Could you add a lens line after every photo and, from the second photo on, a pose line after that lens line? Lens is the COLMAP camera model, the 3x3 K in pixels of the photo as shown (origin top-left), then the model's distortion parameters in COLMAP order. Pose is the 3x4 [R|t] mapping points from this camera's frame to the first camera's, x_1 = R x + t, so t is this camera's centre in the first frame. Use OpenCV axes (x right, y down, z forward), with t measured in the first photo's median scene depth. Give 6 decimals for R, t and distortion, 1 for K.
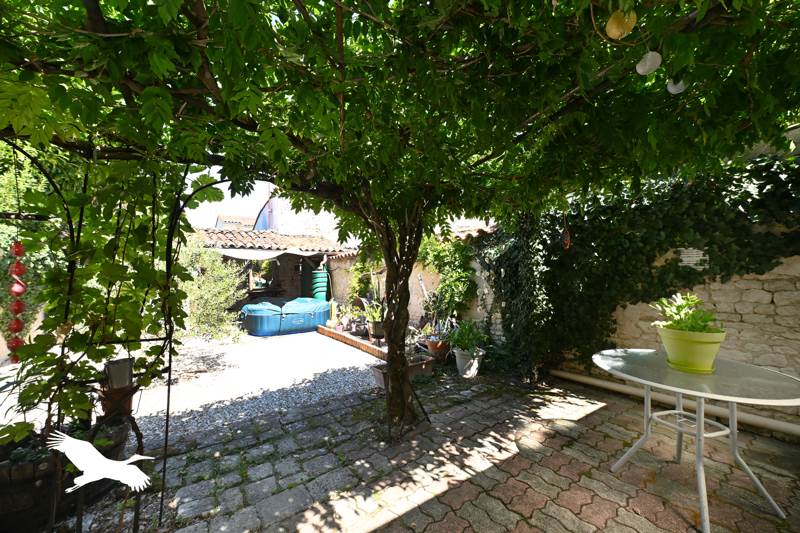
lens RADIAL K [[315.0, 0, 402.3], [0, 315.0, 272.2], [0, 0, 1]] dist [0.001157, 0.000109]
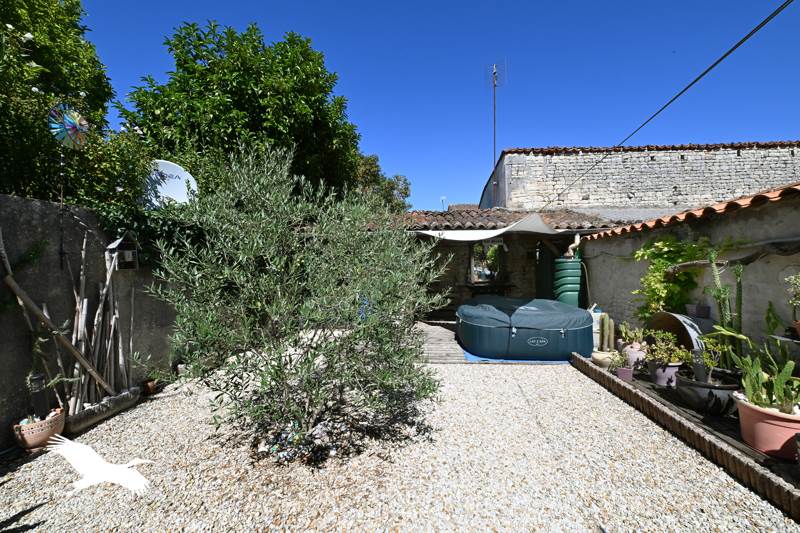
lens RADIAL K [[315.0, 0, 402.3], [0, 315.0, 265.3], [0, 0, 1]] dist [0.001157, 0.000109]
pose [[0.769296, 0.008472, -0.638837, -0.126139], [-0.000205, 0.999915, 0.013014, 0.001096], [0.638893, -0.009881, 0.769232, 0.321746]]
